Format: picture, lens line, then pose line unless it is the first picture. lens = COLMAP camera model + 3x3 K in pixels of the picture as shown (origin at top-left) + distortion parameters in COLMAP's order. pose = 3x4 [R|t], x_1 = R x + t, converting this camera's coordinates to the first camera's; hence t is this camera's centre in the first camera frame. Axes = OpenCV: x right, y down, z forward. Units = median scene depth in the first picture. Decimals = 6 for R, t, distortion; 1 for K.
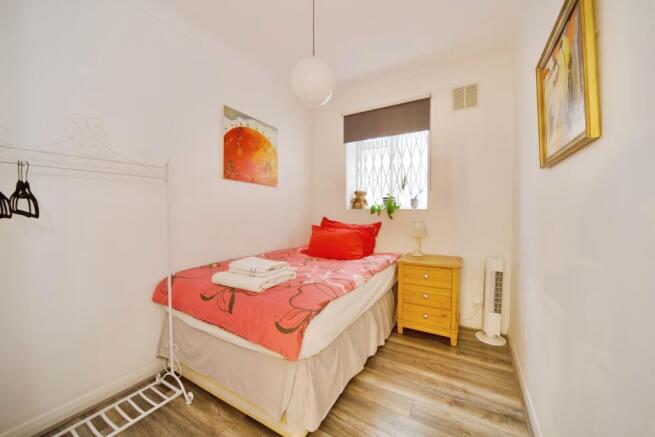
lens RADIAL K [[248.3, 0, 330.2], [0, 248.3, 222.2], [0, 0, 1]] dist [-0.000612, -0.000086]
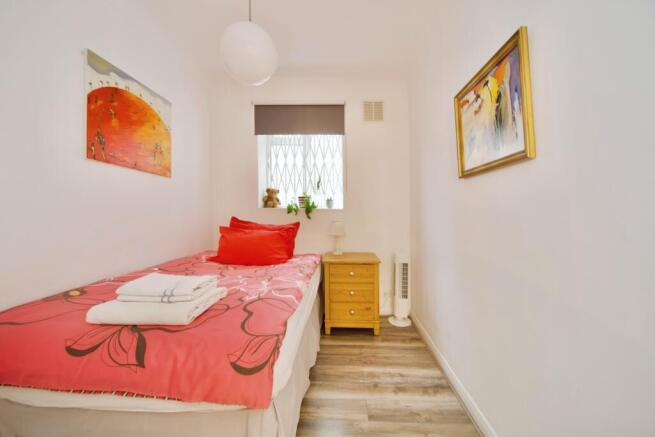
lens RADIAL K [[244.1, 0, 329.3], [0, 244.1, 217.4], [0, 0, 1]] dist [-0.003266, -0.000190]
pose [[0.879758, -0.001311, 0.475420, -0.185468], [0.008731, 0.999872, -0.013399, -0.005614], [-0.475342, 0.015939, 0.879657, 0.140062]]
